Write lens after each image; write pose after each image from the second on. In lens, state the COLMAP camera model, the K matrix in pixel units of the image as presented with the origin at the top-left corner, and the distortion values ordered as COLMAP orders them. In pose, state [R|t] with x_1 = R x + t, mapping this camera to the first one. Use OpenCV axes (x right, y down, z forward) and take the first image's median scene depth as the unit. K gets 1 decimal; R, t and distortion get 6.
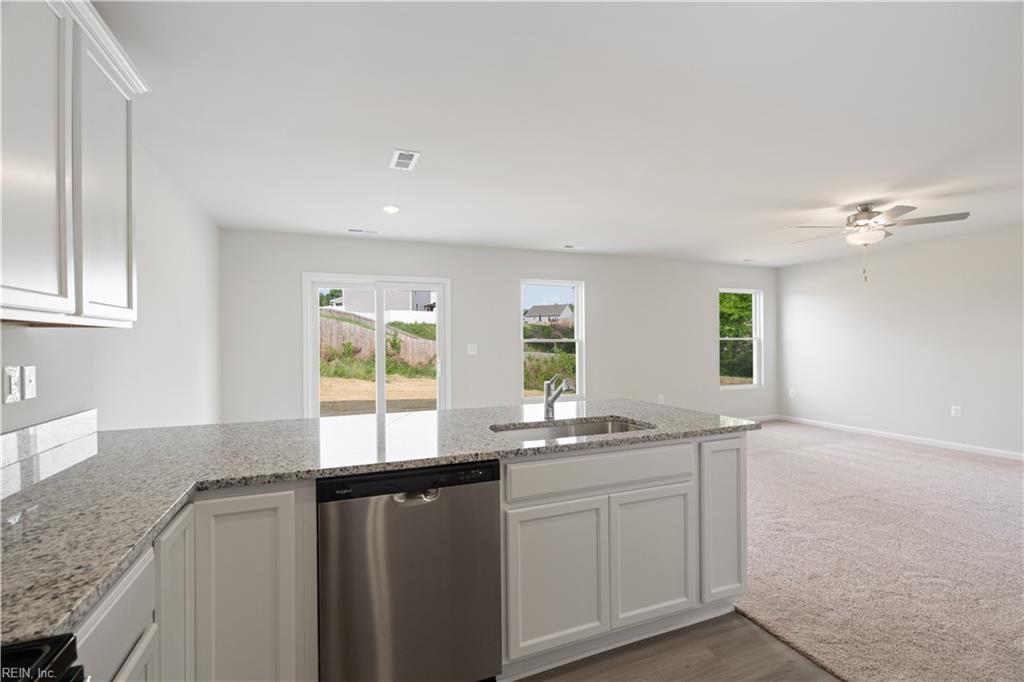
lens RADIAL K [[464.9, 0, 512.9], [0, 464.9, 344.8], [0, 0, 1]] dist [-0.009411, 0.002565]
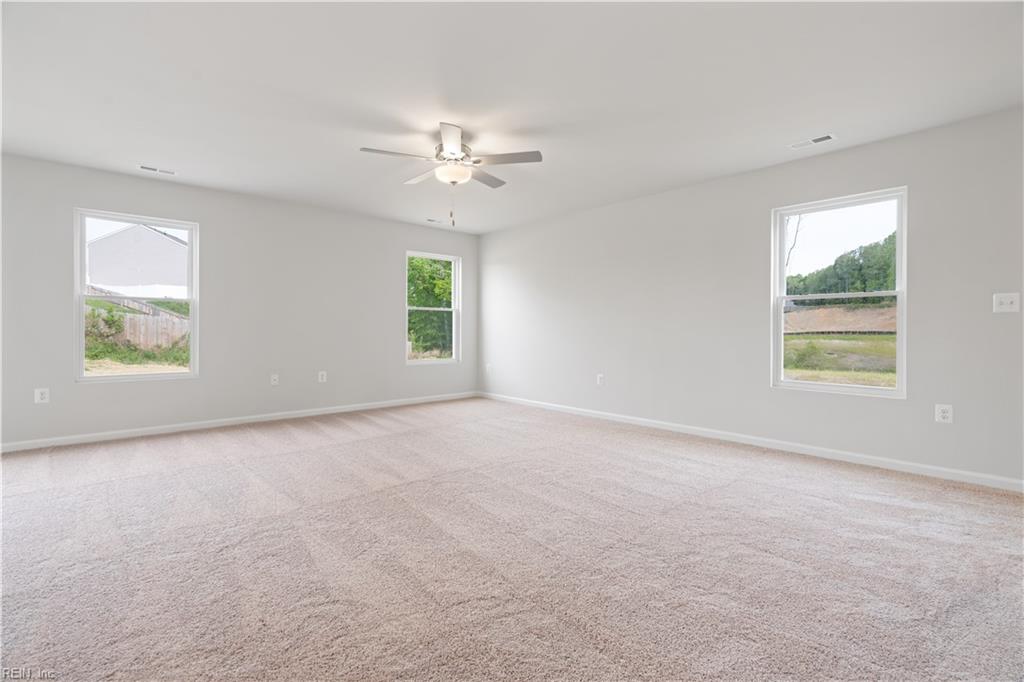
lens RADIAL K [[464.9, 0, 520.6], [0, 464.9, 333.1], [0, 0, 1]] dist [-0.009411, 0.002565]
pose [[0.933907, 0.010032, 0.357375, 0.321162], [-0.010641, 0.999943, -0.000263, 0.032868], [-0.357358, -0.003557, 0.933961, 0.086927]]
